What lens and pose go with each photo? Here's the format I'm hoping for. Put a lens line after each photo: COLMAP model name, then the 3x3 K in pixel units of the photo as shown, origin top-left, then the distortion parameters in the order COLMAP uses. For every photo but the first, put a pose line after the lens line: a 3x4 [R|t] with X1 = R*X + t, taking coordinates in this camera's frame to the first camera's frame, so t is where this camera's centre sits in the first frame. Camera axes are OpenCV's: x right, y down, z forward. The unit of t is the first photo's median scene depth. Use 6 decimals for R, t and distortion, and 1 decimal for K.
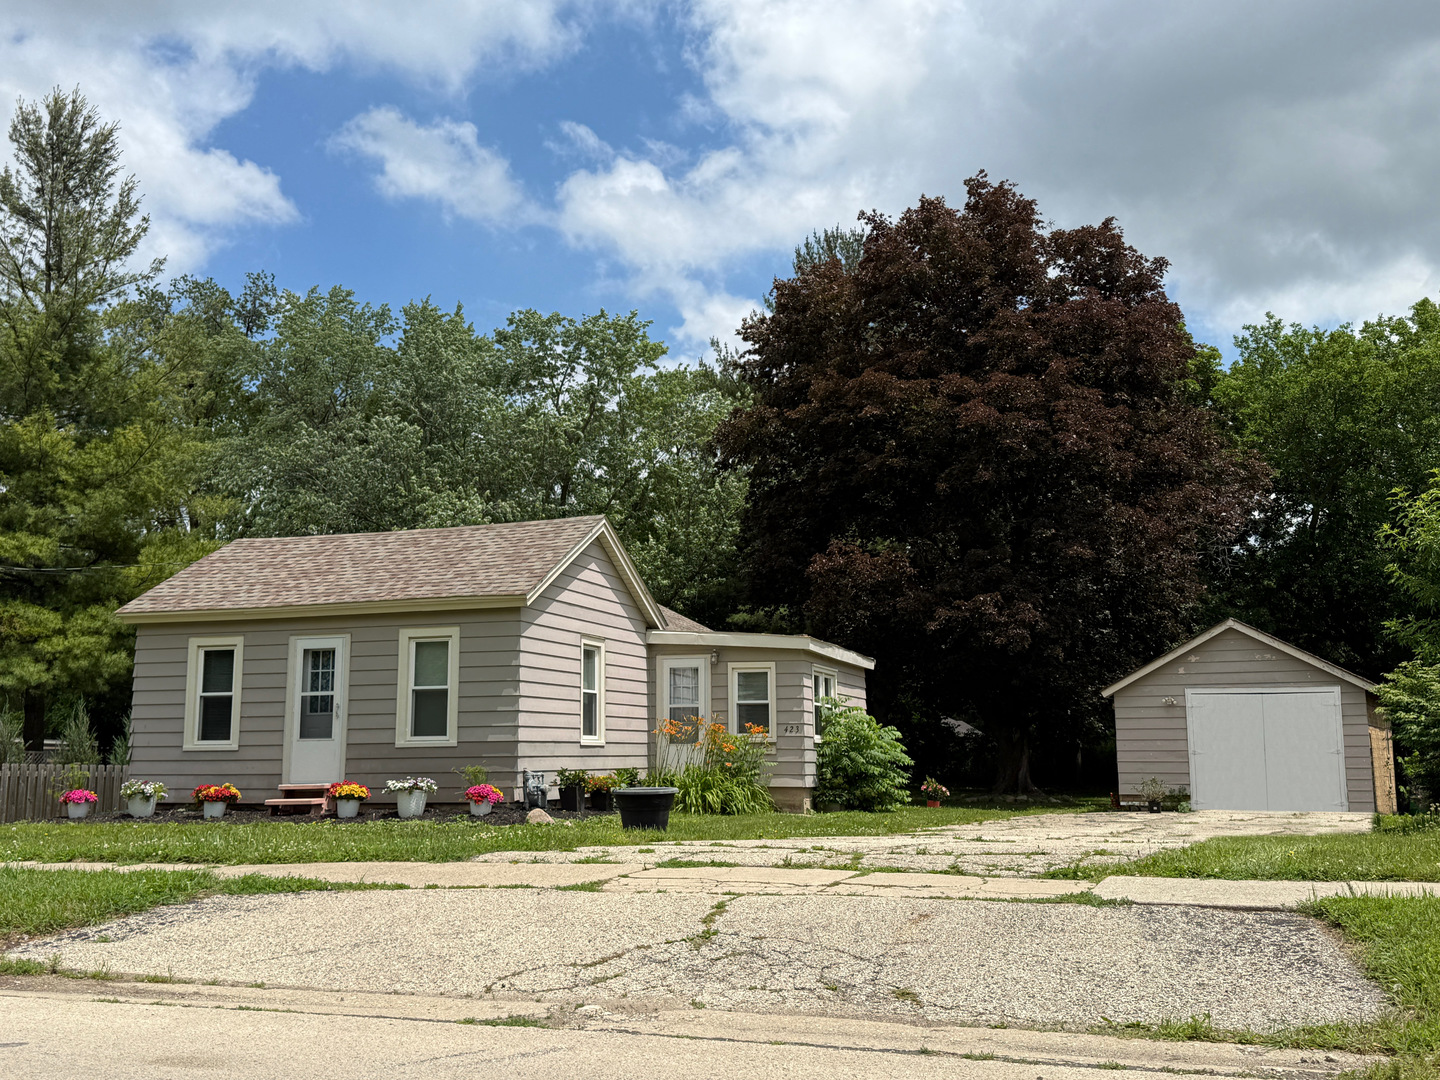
lens RADIAL K [[1462.1, 0, 719.7], [0, 1462.1, 538.1], [0, 0, 1]] dist [0.052777, 0.000000]
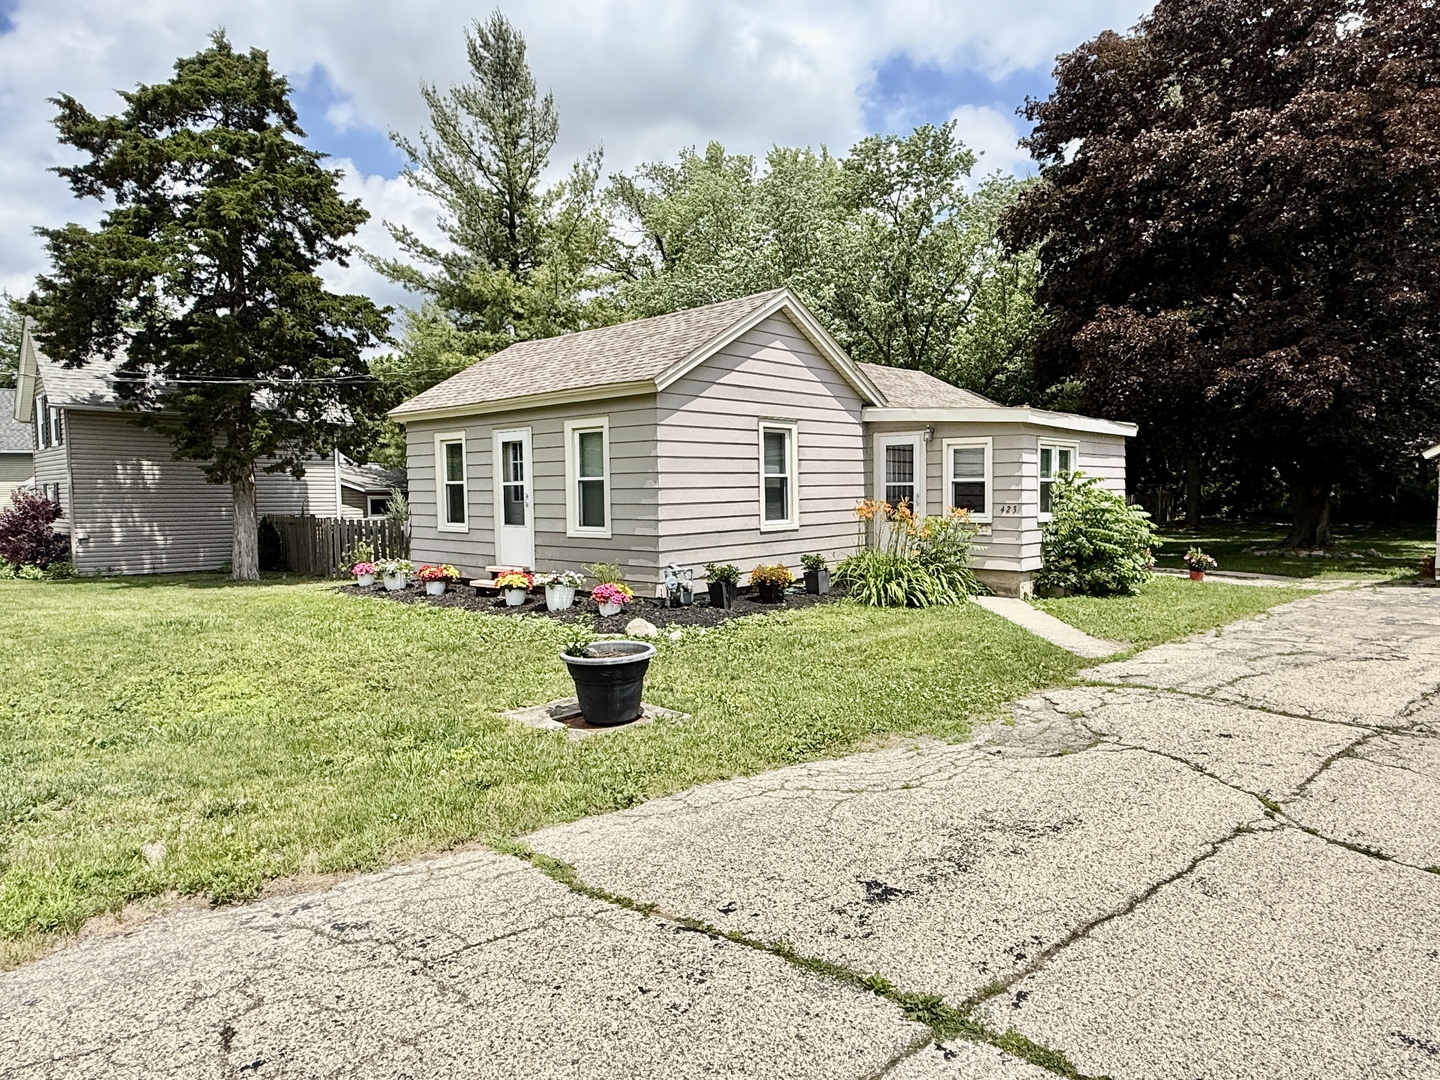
lens RADIAL K [[887.4, 0, 722.4], [0, 887.4, 540.0], [0, 0, 1]] dist [0.006256, -0.000309]
pose [[0.916717, 0.016745, -0.399187, 0.108748], [0.068477, 0.977753, 0.198268, 0.025578], [0.393626, -0.209091, 0.895176, 0.422836]]
